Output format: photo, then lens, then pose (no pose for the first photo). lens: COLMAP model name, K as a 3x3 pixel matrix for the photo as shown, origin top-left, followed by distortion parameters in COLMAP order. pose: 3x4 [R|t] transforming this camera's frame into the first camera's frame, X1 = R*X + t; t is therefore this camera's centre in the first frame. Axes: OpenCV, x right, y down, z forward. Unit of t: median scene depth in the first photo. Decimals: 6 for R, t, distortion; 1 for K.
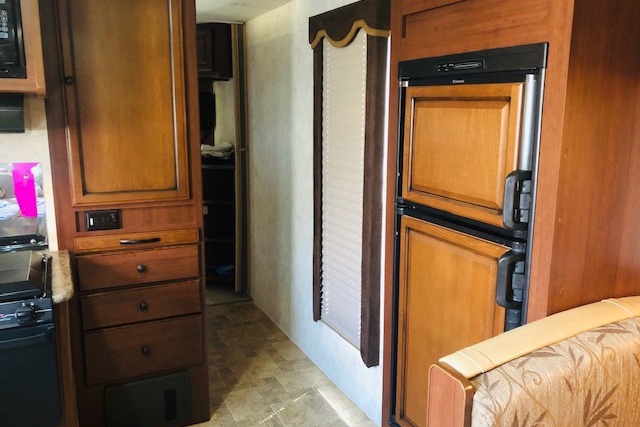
lens RADIAL K [[520.4, 0, 320.9], [0, 520.4, 203.0], [0, 0, 1]] dist [-0.001563, -0.002100]
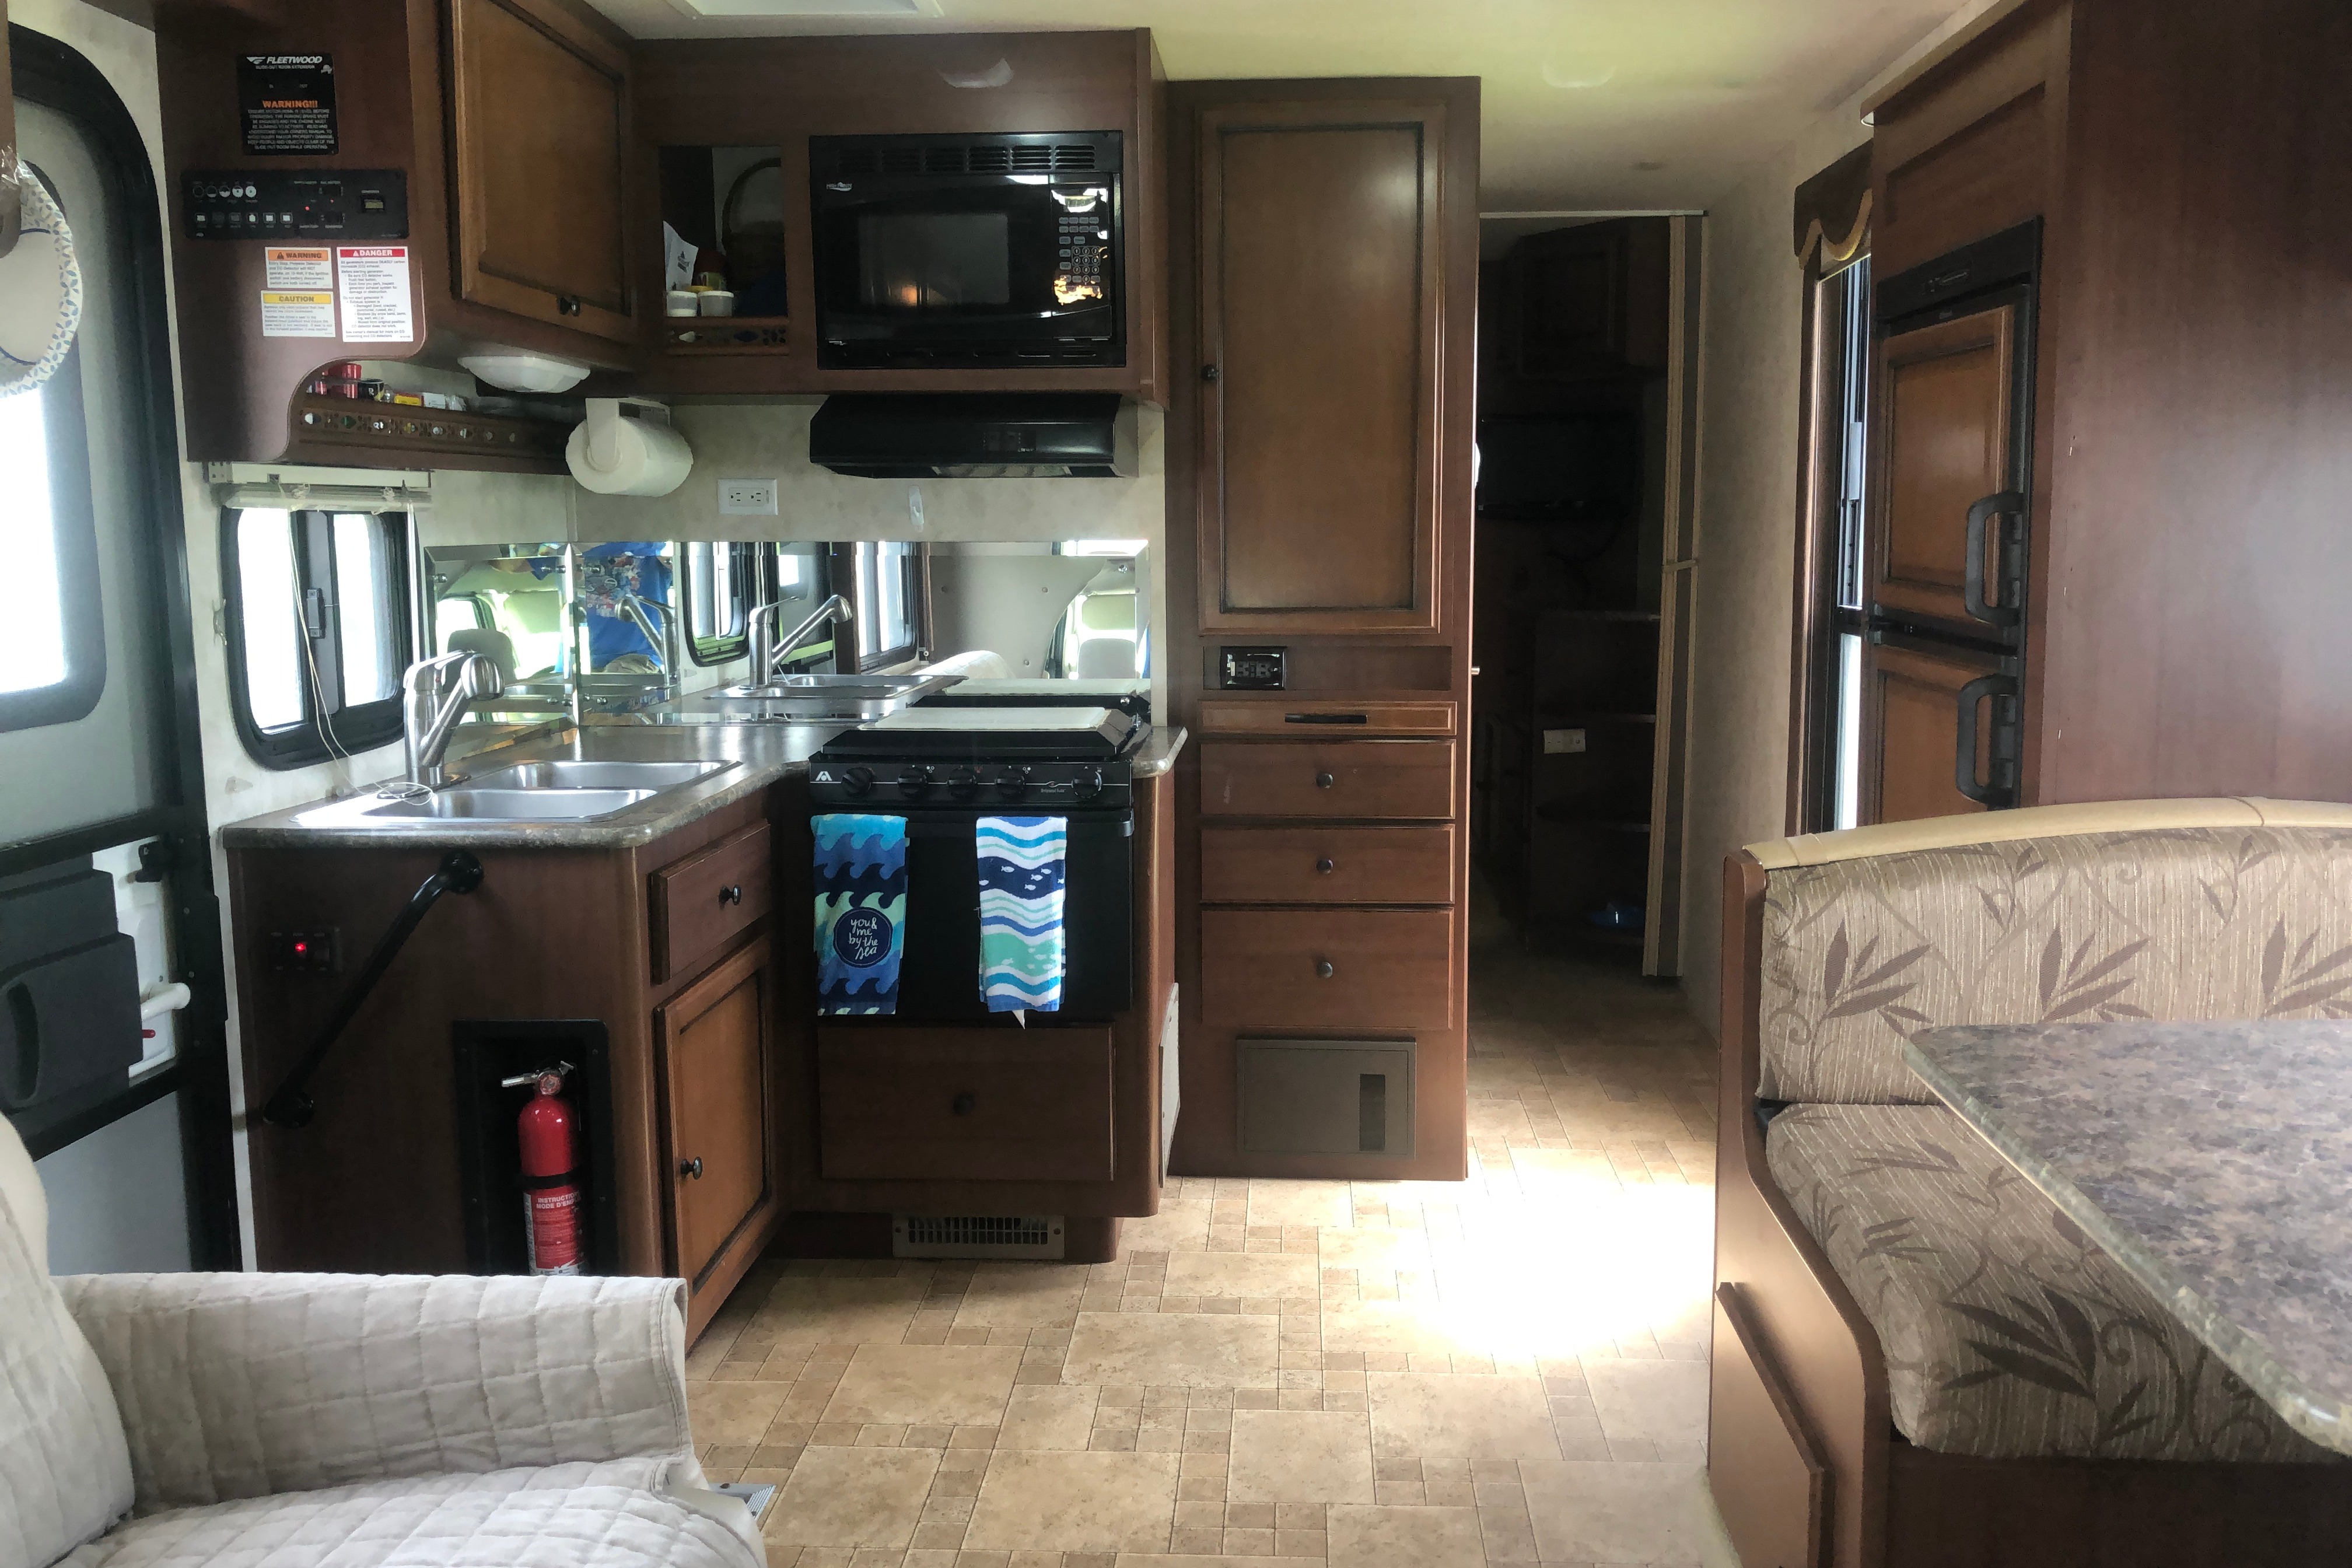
lens RADIAL K [[1889.3, 0, 1176.0], [0, 1889.3, 784.0], [0, 0, 1]] dist [0.004138, 0.001253]
pose [[0.861118, 0.054333, -0.505493, 0.584646], [-0.077724, 0.996654, -0.025280, 0.280902], [0.502429, 0.061058, 0.862460, -0.758286]]
